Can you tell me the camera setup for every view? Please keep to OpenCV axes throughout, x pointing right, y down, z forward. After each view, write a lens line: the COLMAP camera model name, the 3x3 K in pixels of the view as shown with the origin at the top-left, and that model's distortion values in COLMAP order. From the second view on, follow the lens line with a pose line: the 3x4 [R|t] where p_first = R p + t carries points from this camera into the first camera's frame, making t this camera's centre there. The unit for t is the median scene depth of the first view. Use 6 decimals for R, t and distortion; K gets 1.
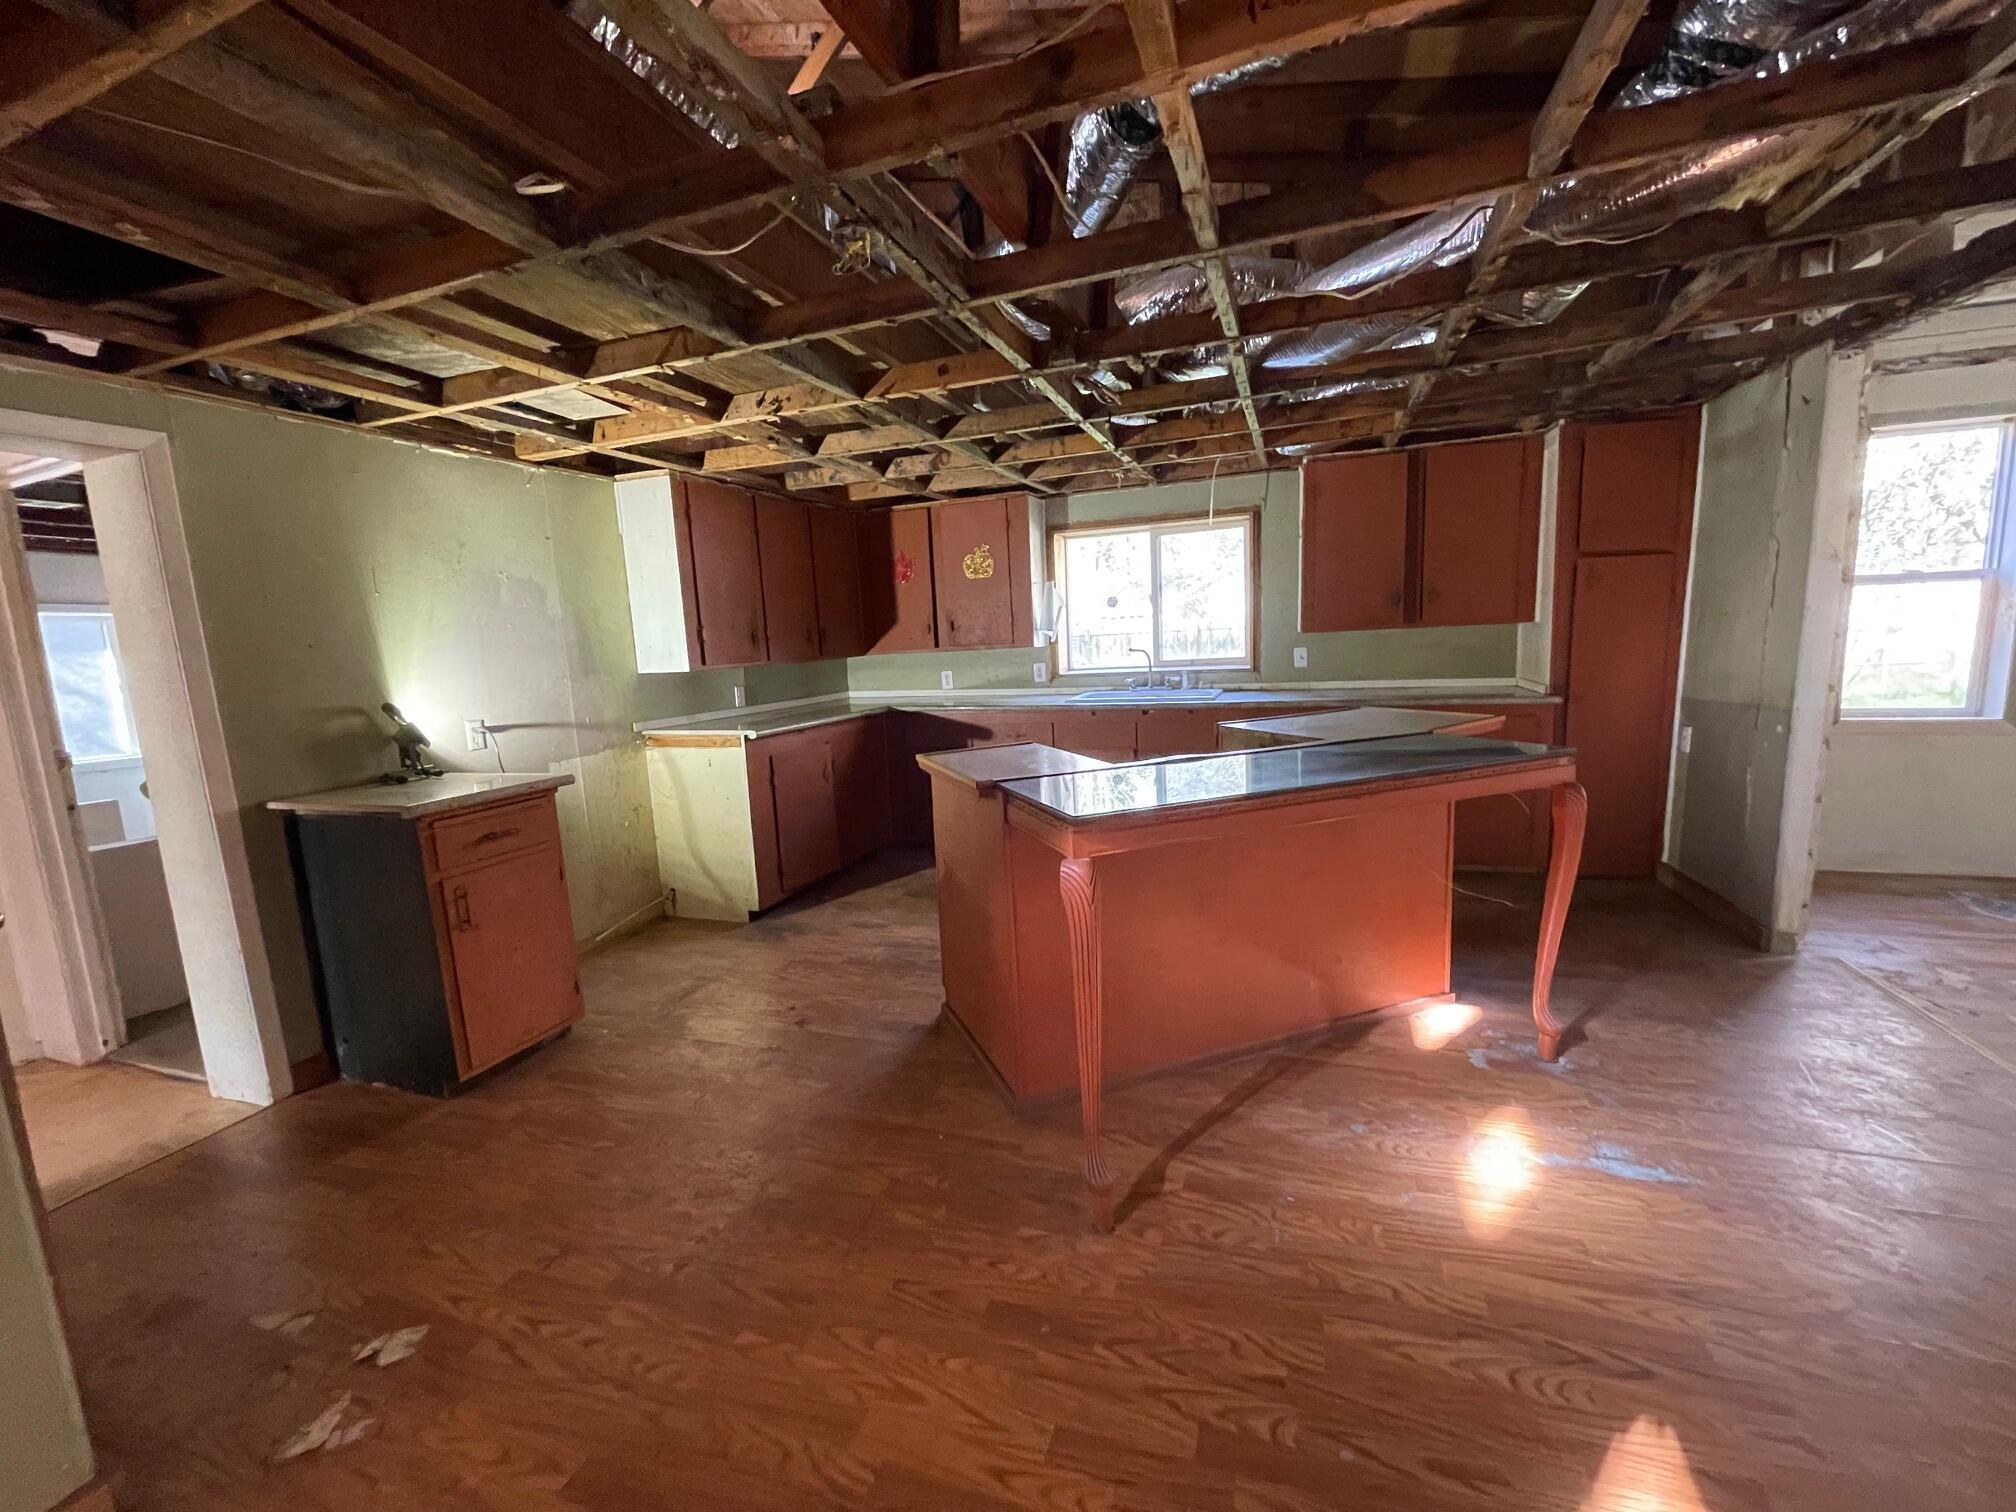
lens RADIAL K [[814.0, 0, 1000.2], [0, 814.0, 755.3], [0, 0, 1]] dist [-0.004234, 0.000355]
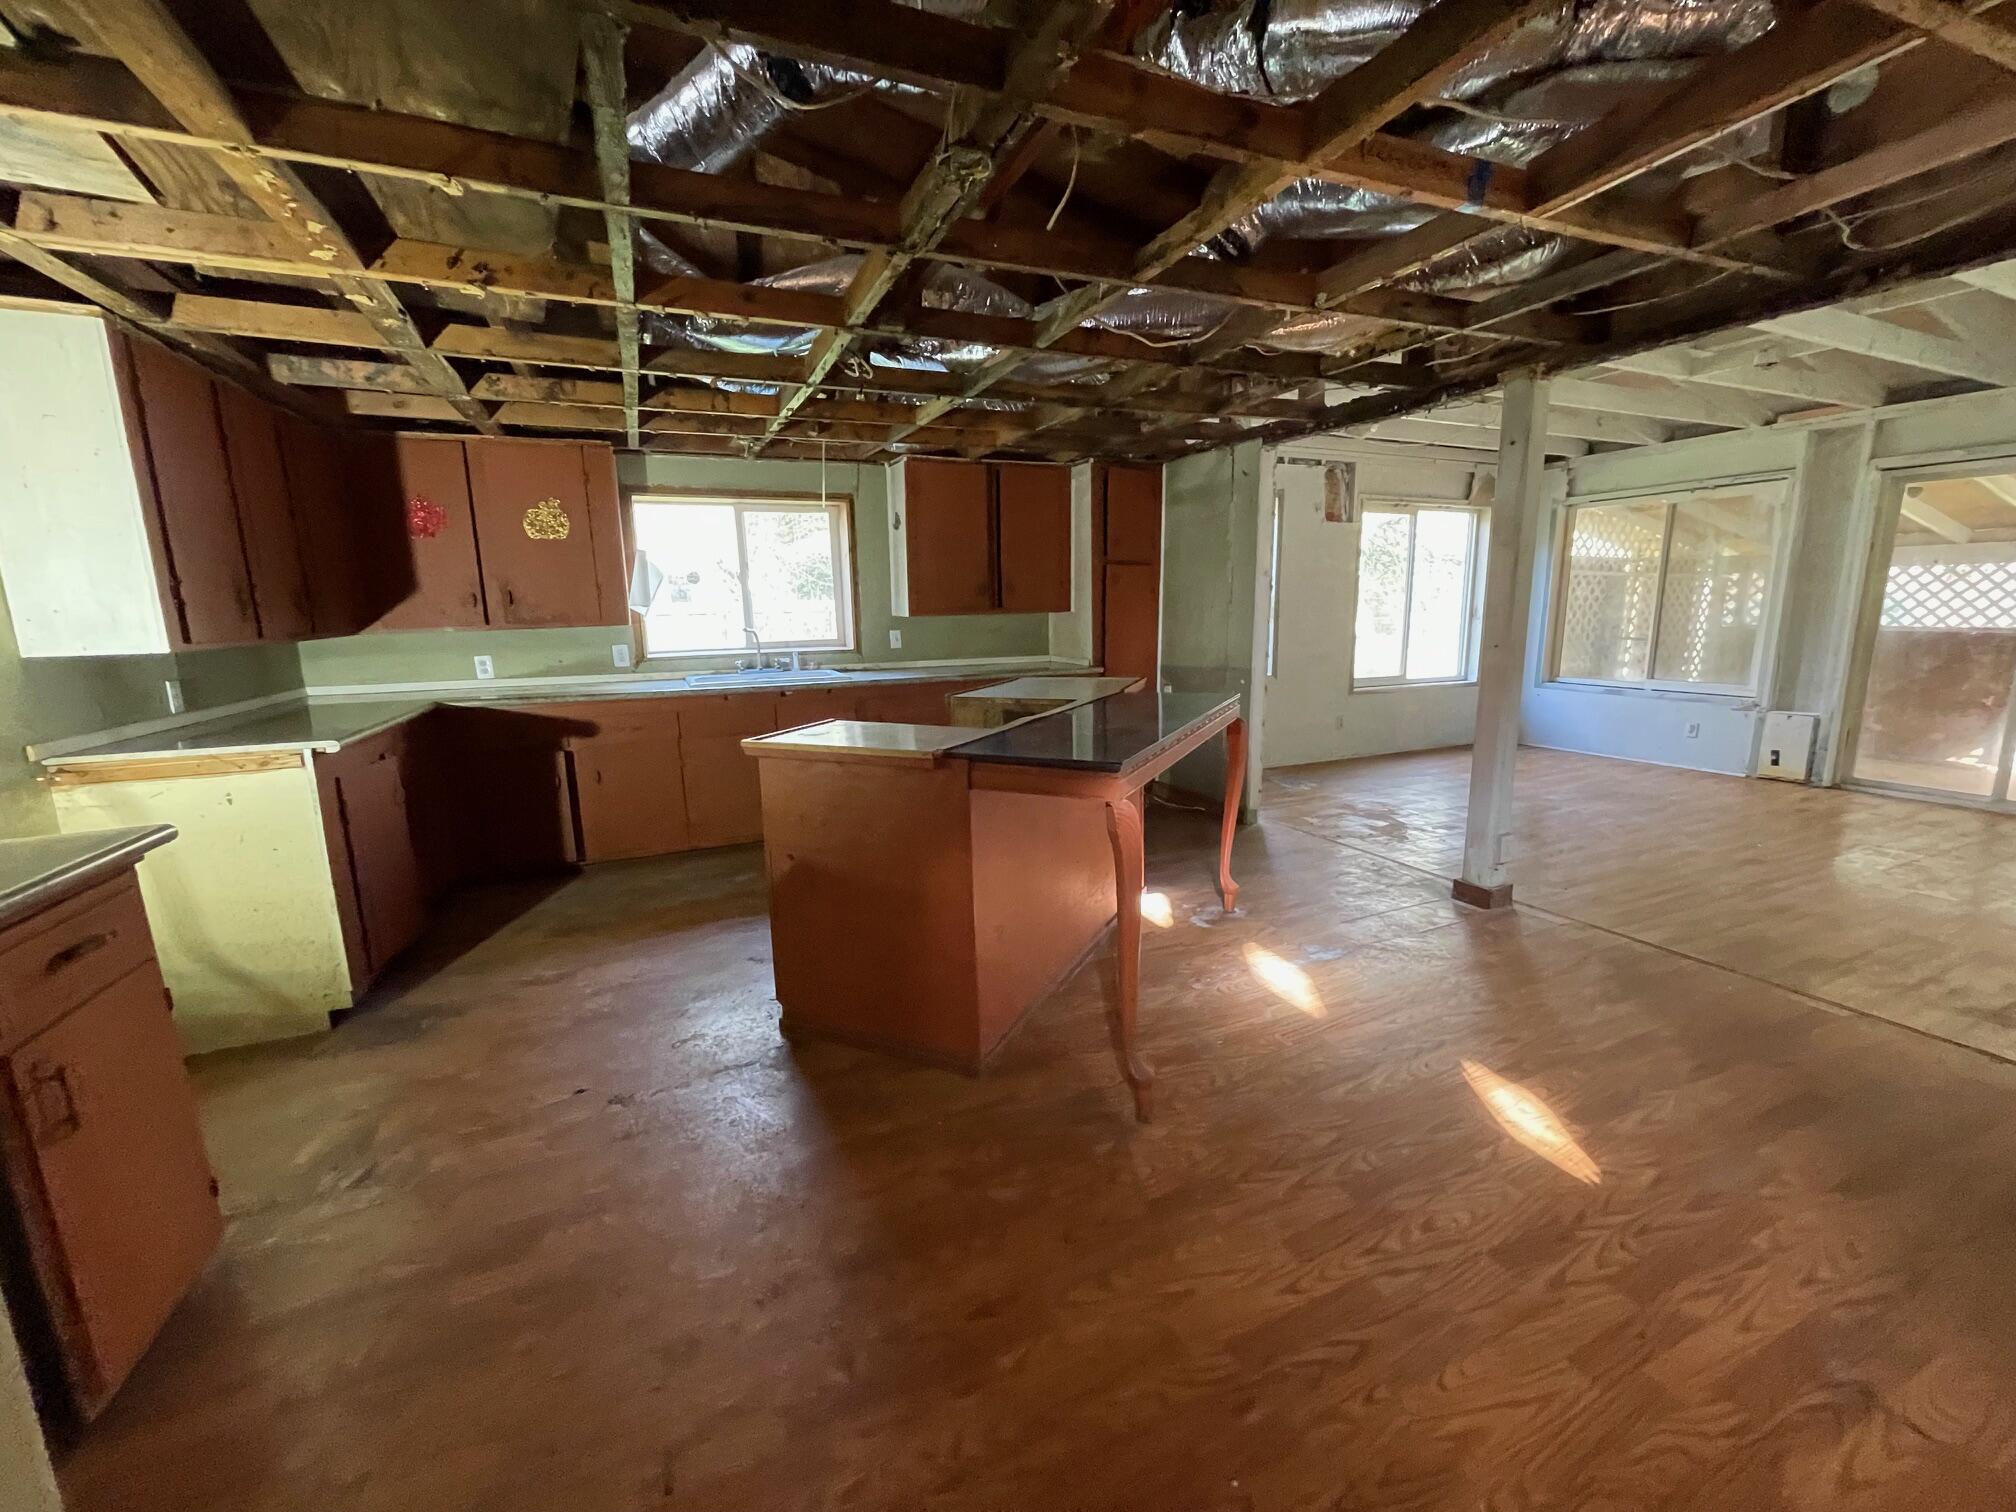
lens RADIAL K [[814.0, 0, 1004.9], [0, 814.0, 760.6], [0, 0, 1]] dist [-0.004234, 0.000355]
pose [[0.721194, -0.097046, 0.685901, -0.360521], [0.085292, 0.995045, 0.051104, -0.000832], [-0.687462, 0.021646, 0.725898, 0.133436]]
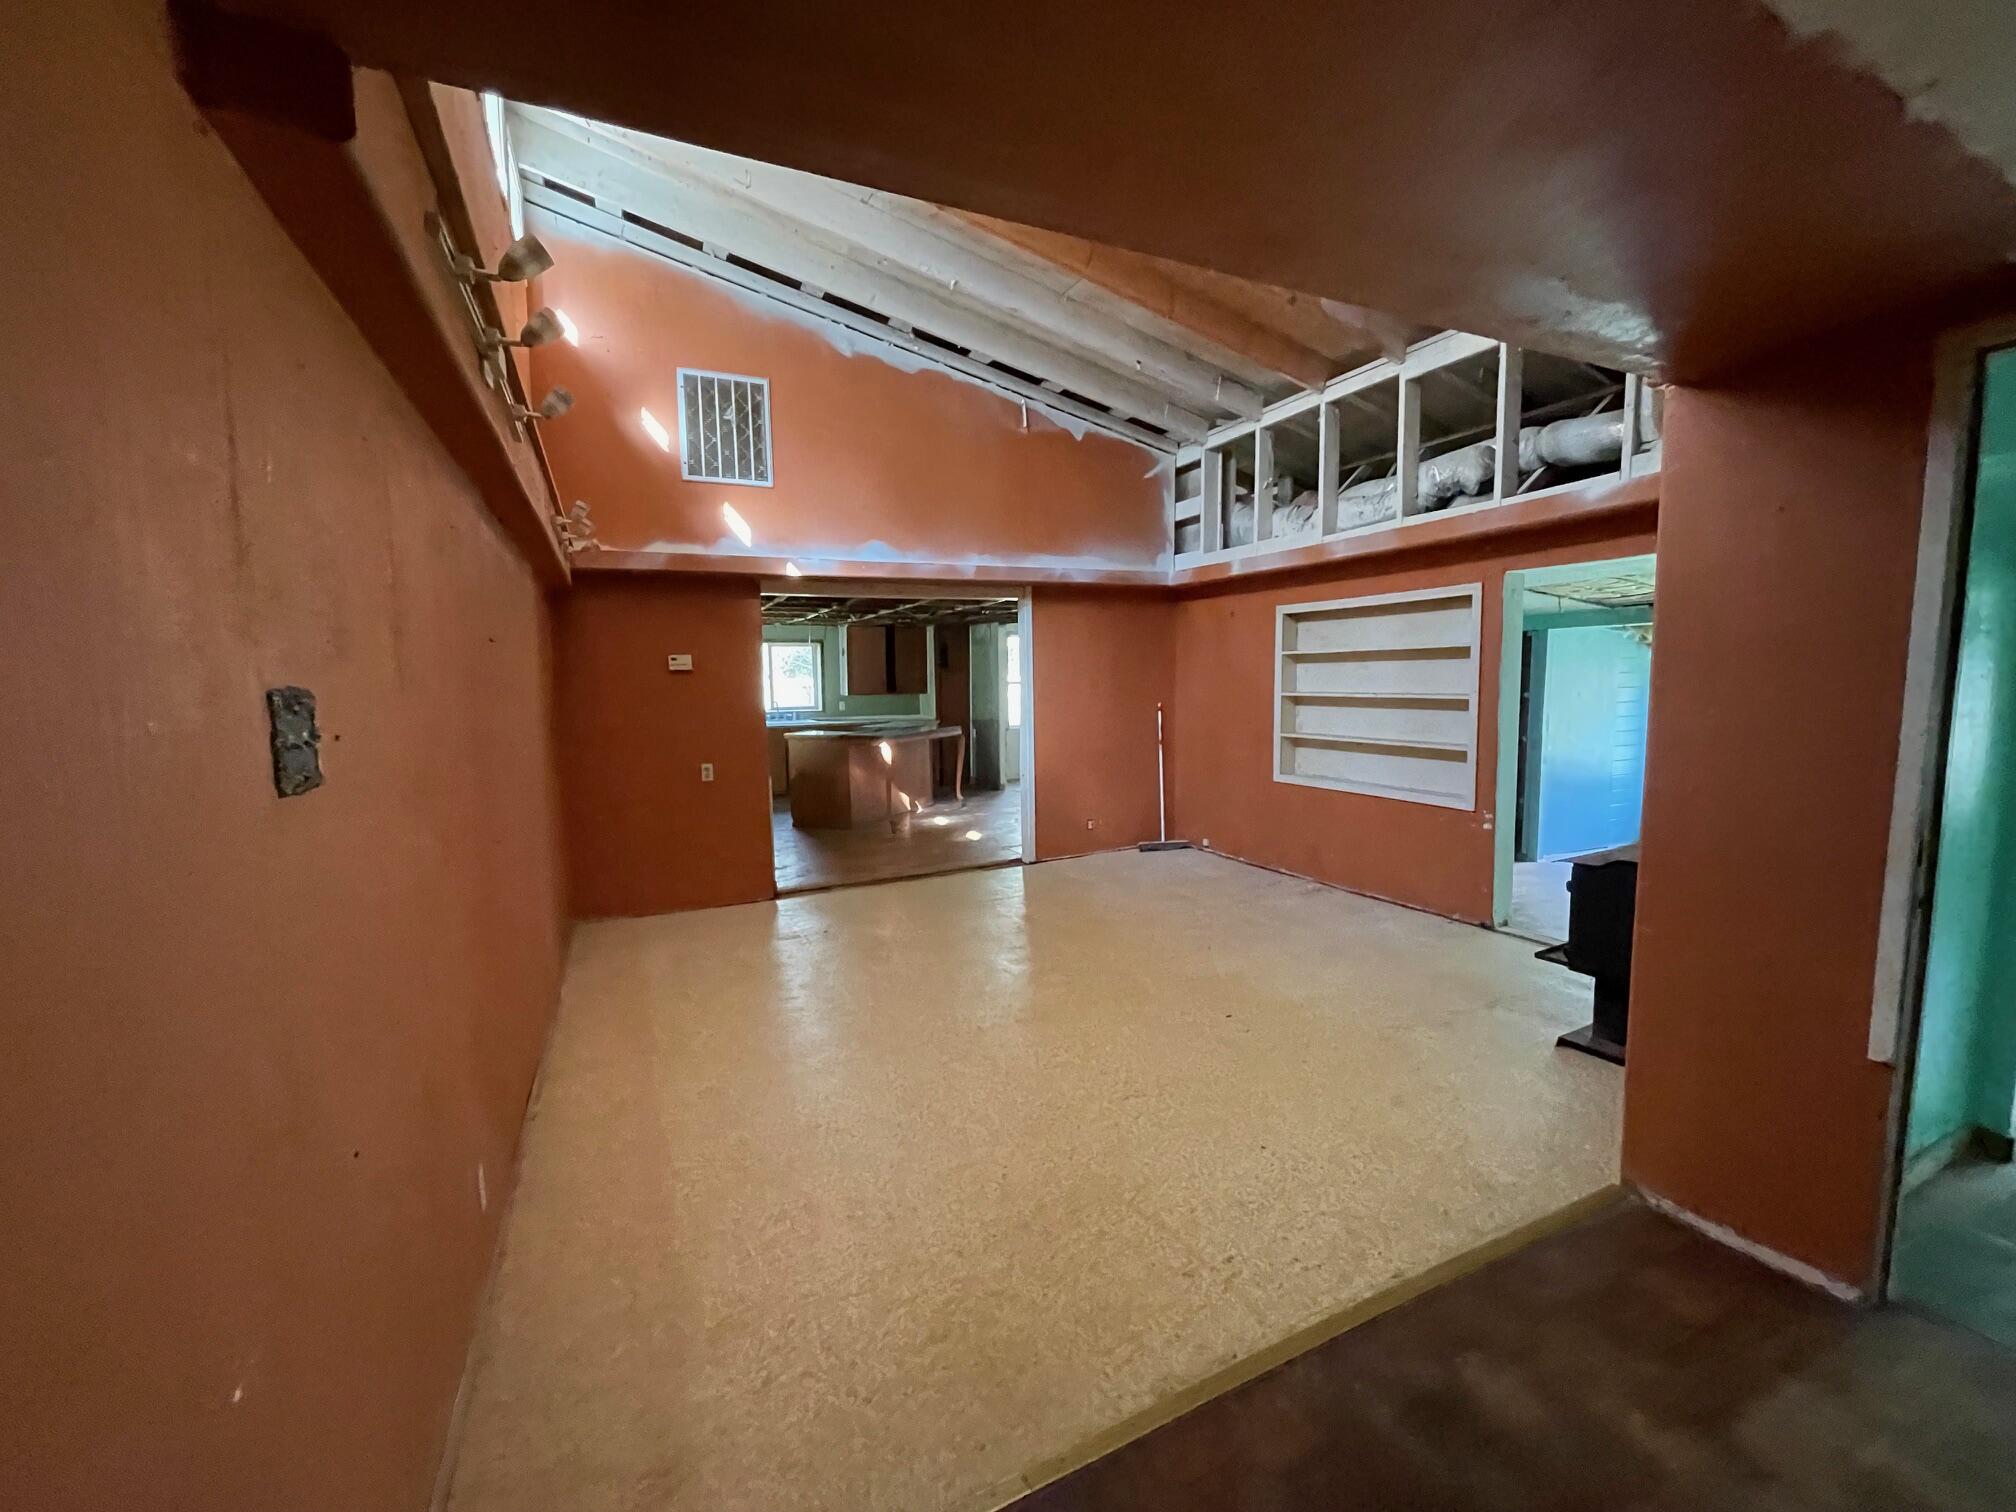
lens RADIAL K [[814.0, 0, 1011.5], [0, 814.0, 760.3], [0, 0, 1]] dist [-0.004234, 0.000355]
pose [[0.690813, -0.030359, 0.722396, -1.192470], [0.081749, 0.995991, -0.036319, 0.192476], [-0.718397, 0.084145, 0.690525, -1.133865]]
